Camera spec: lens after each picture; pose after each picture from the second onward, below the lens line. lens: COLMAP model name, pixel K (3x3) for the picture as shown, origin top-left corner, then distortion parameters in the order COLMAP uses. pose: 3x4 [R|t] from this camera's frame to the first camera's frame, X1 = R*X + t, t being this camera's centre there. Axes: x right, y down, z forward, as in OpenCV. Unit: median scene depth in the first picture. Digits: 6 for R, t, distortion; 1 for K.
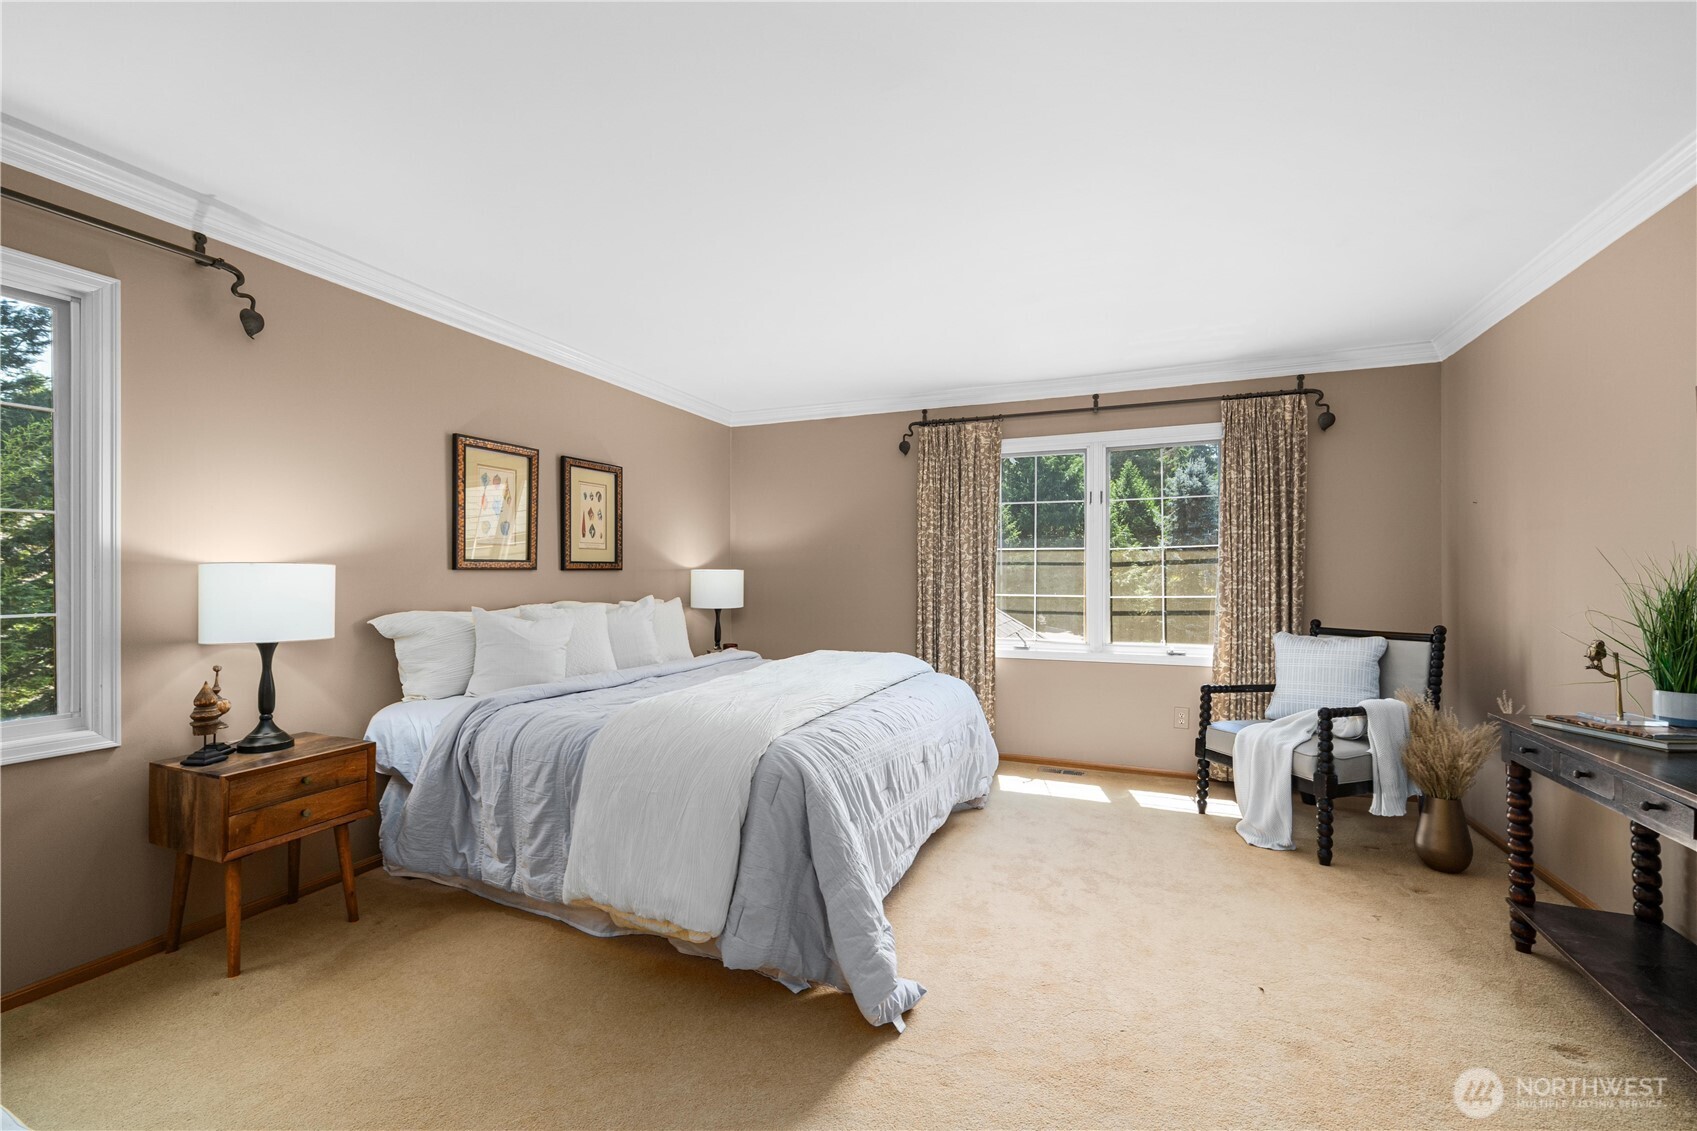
lens RADIAL K [[704.5, 0, 844.7], [0, 704.5, 576.2], [0, 0, 1]] dist [0.004027, 0.000227]
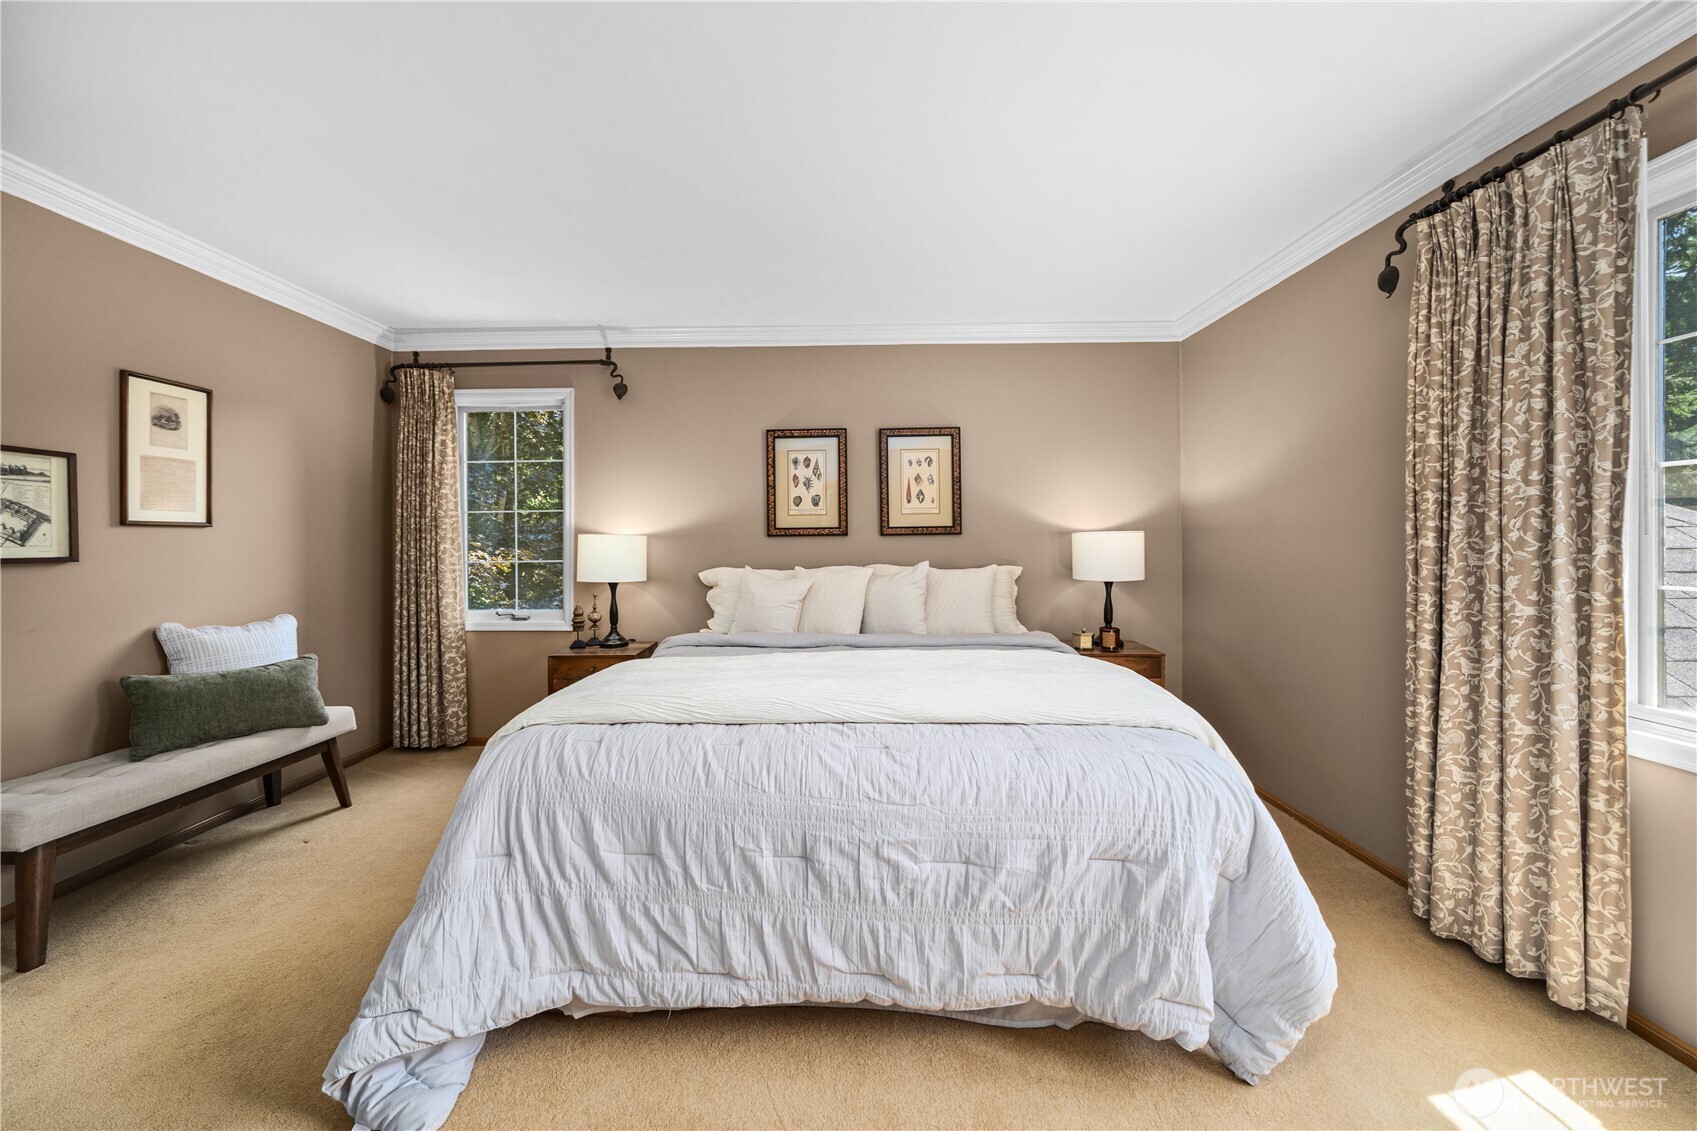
lens RADIAL K [[585.1, 0, 836.8], [0, 585.1, 540.8], [0, 0, 1]] dist [-0.006112, 0.000008]
pose [[0.374777, -0.002958, -0.927110, 0.399974], [0.004646, 0.999988, -0.001312, 0.000743], [0.927103, -0.003815, 0.374787, 0.601014]]
